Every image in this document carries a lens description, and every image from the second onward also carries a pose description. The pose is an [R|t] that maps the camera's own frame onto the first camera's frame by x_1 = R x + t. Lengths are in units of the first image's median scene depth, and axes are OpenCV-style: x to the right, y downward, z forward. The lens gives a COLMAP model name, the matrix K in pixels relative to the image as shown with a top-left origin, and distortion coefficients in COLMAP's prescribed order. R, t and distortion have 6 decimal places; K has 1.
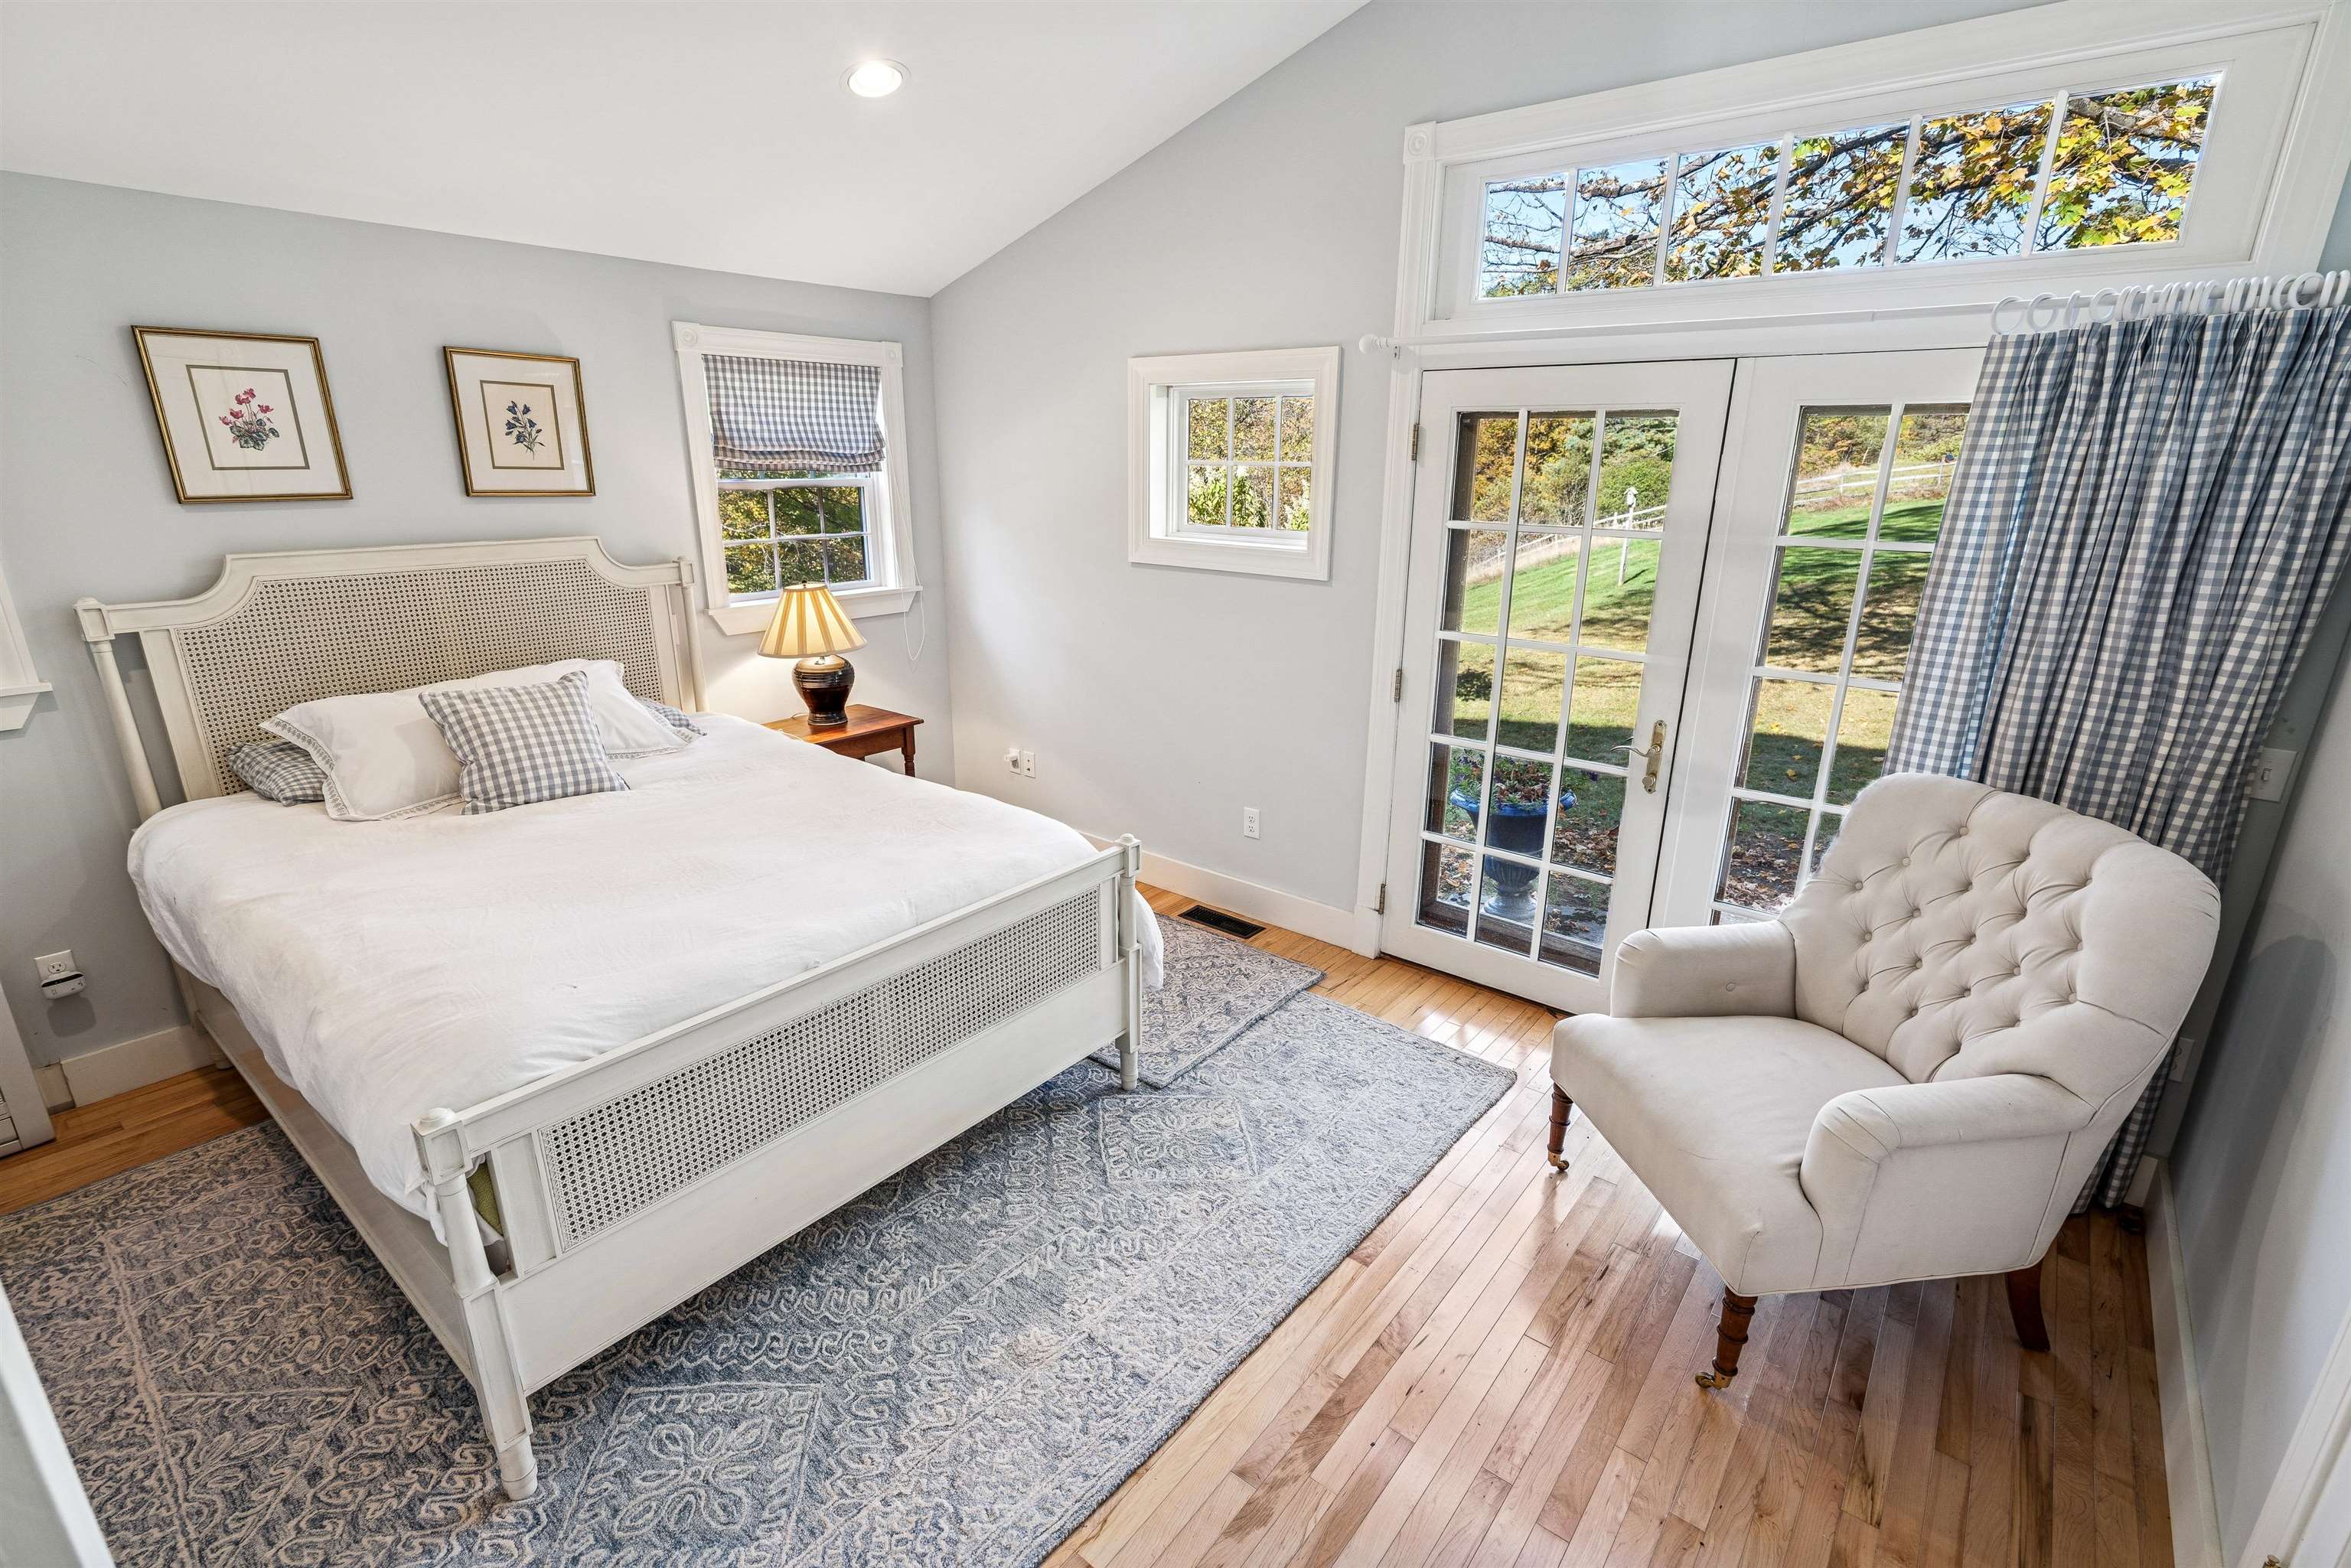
lens RADIAL K [[1072.2, 0, 1173.8], [0, 1072.2, 795.1], [0, 0, 1]] dist [0.000408, 0.001792]
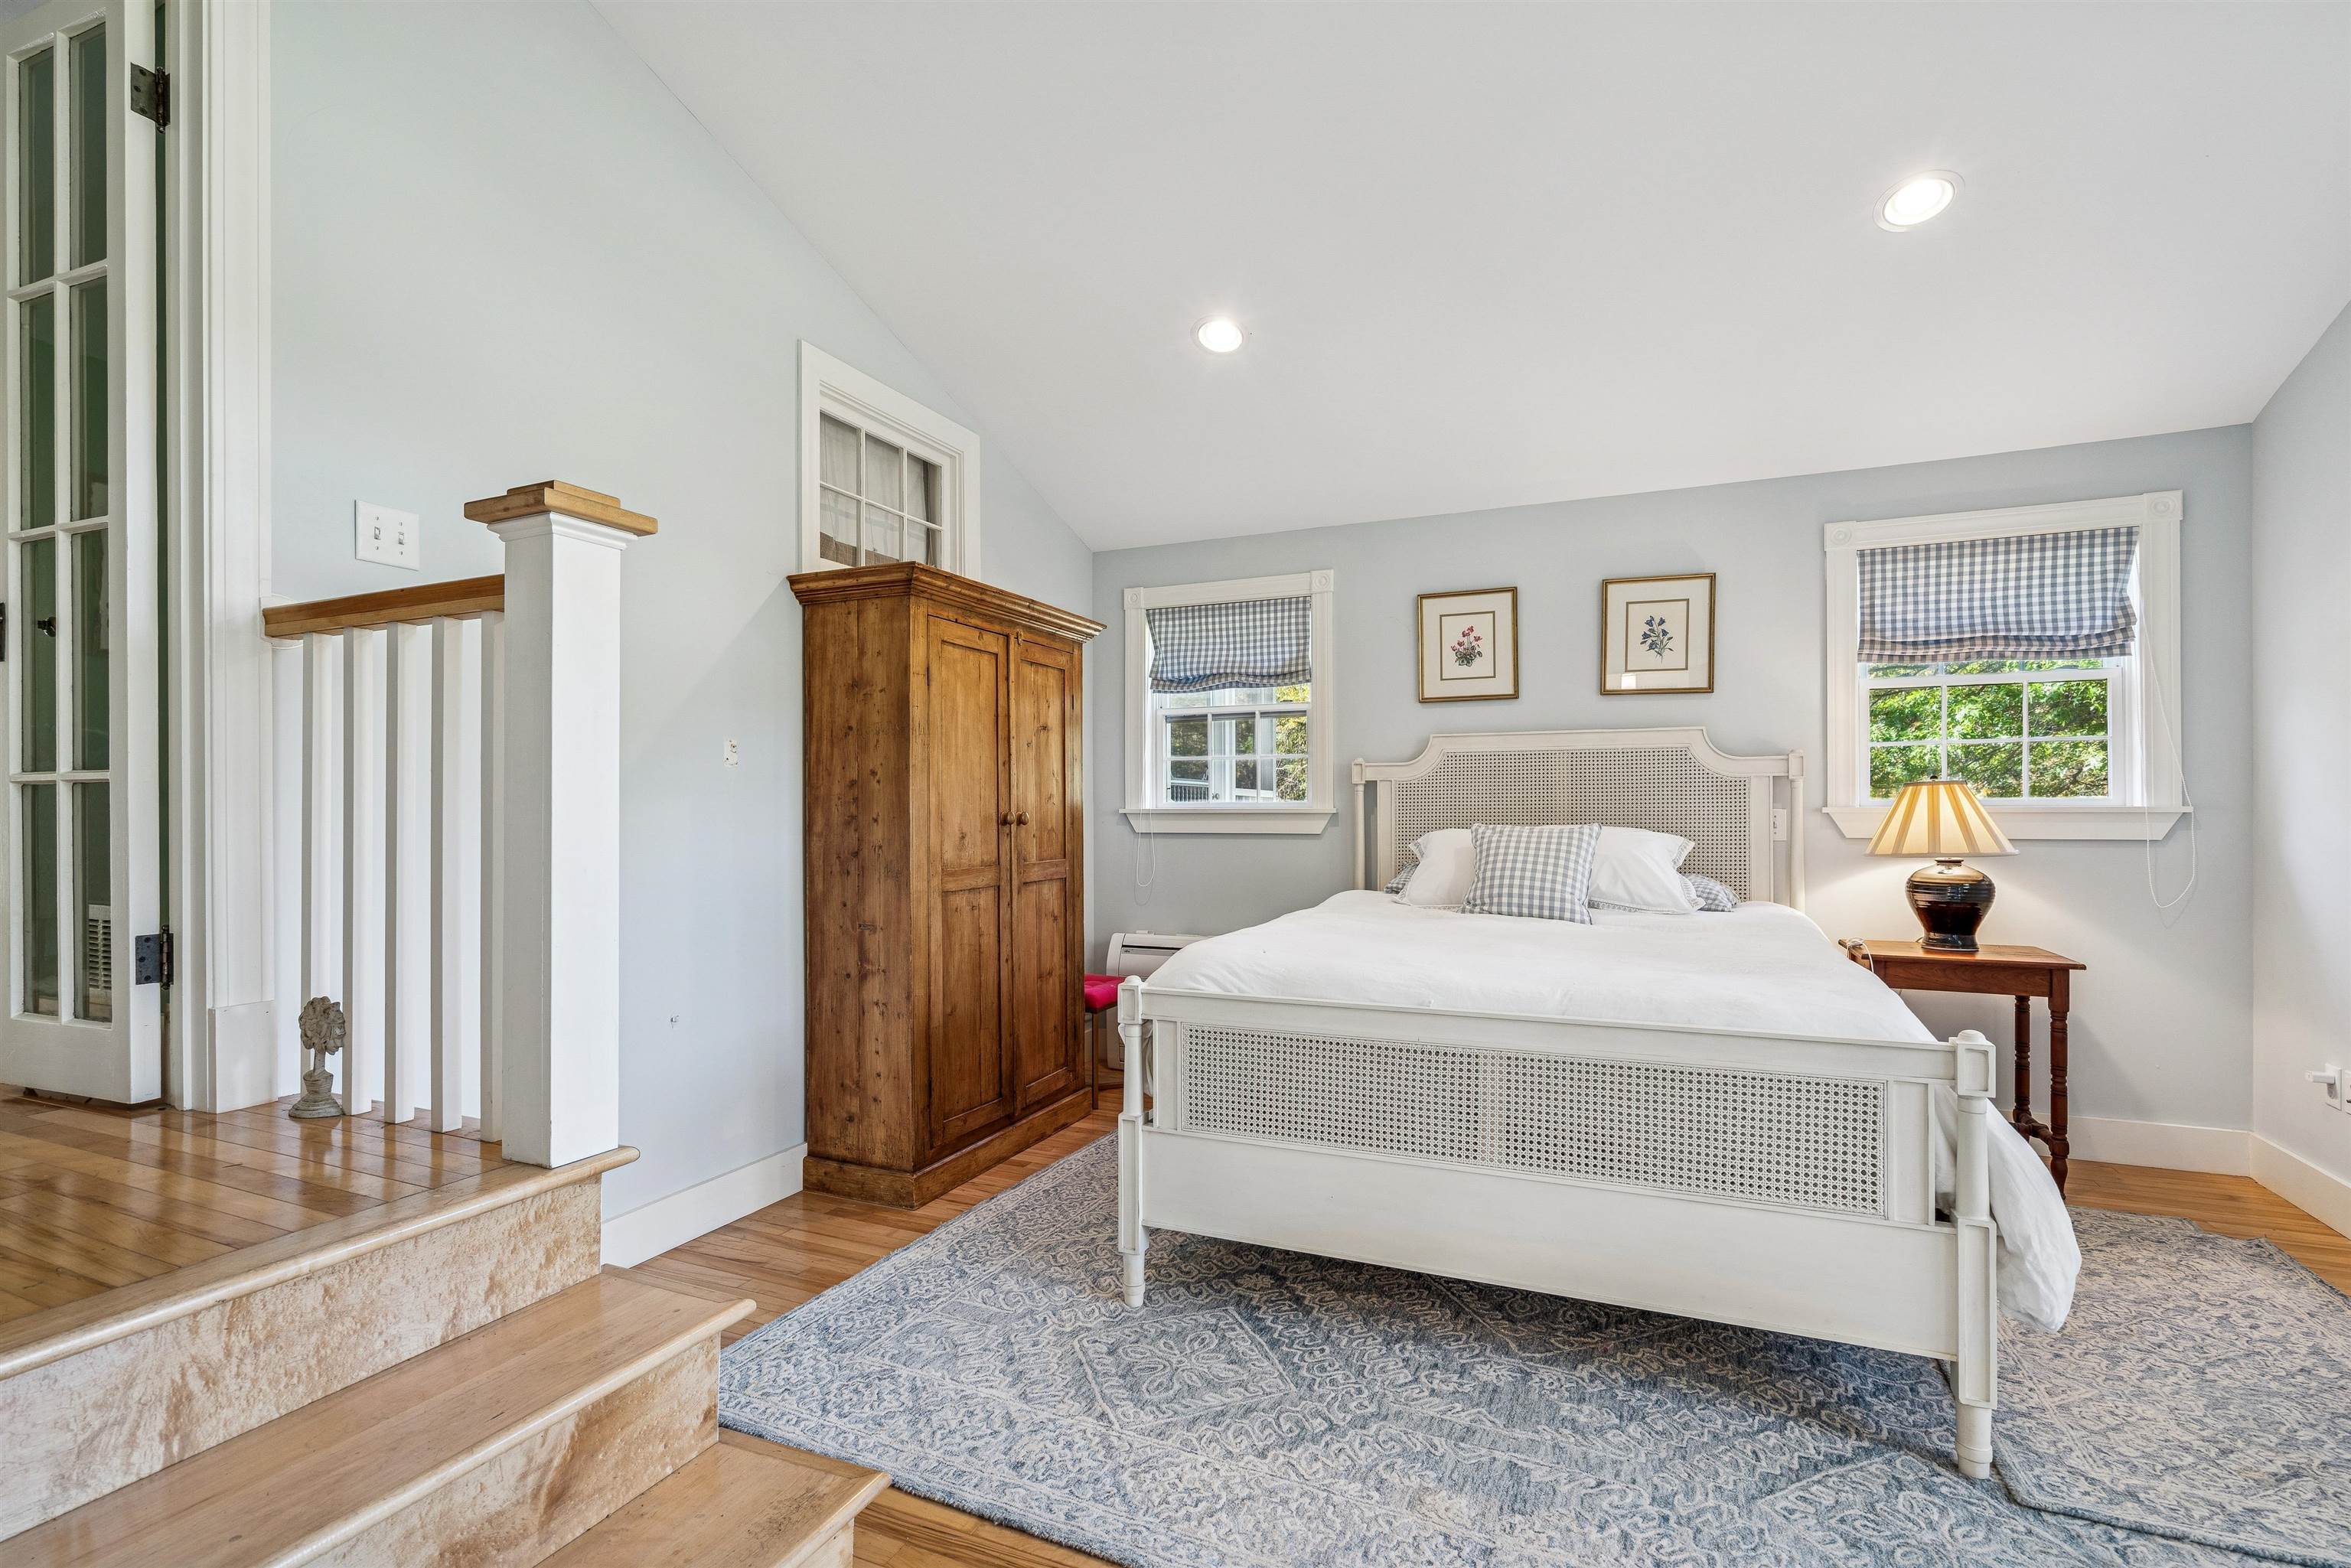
lens RADIAL K [[1084.2, 0, 1163.2], [0, 1084.2, 800.9], [0, 0, 1]] dist [-0.011459, 0.009649]
pose [[0.254761, -0.014330, -0.966898, 0.379880], [-0.292773, 0.951818, -0.091247, 0.087986], [0.921618, 0.306328, 0.238291, 0.278162]]
